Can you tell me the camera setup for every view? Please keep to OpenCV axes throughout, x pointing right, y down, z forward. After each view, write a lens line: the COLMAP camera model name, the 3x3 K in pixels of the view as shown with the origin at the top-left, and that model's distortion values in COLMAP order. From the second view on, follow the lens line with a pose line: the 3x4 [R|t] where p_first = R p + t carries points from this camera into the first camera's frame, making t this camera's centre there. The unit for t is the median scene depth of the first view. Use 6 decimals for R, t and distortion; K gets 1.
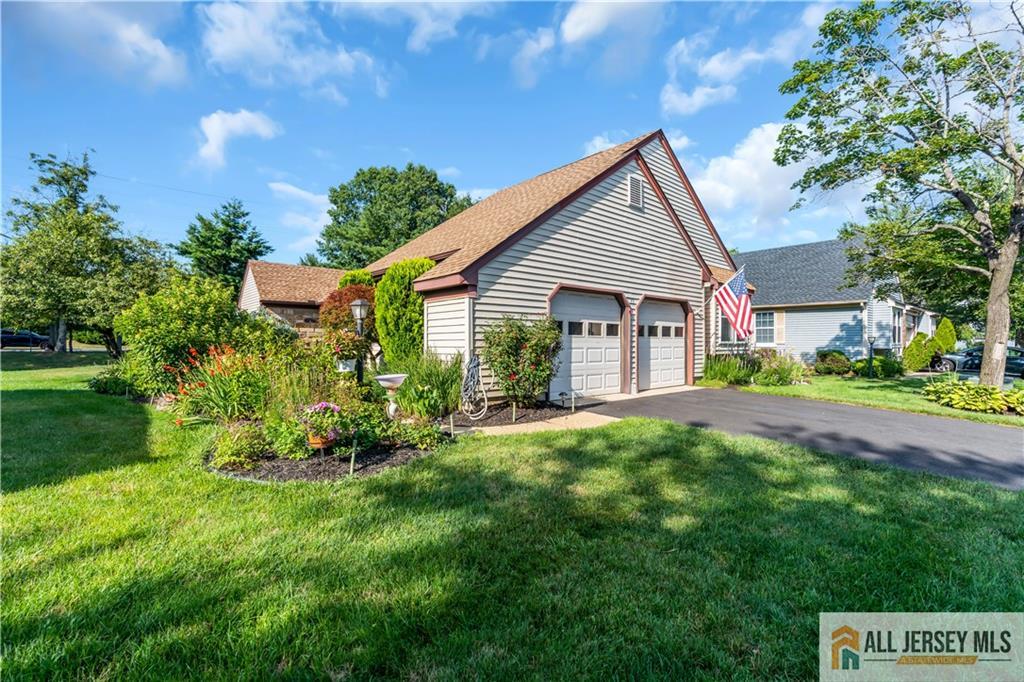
lens RADIAL K [[461.3, 0, 512.0], [0, 461.3, 341.0], [0, 0, 1]] dist [-0.010144, 0.000299]
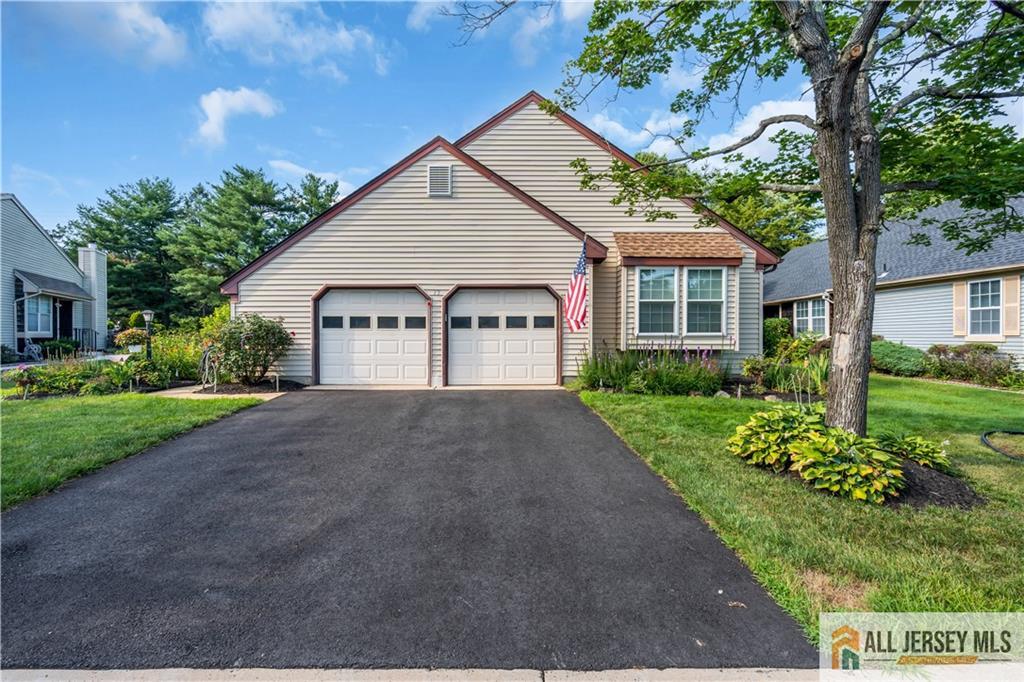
lens RADIAL K [[461.3, 0, 512.0], [0, 461.3, 341.0], [0, 0, 1]] dist [-0.010144, 0.000299]
pose [[0.746631, -0.000380, -0.665239, 0.937160], [0.005940, 0.999964, 0.006095, 0.010309], [0.665212, -0.008503, 0.746606, 0.338257]]
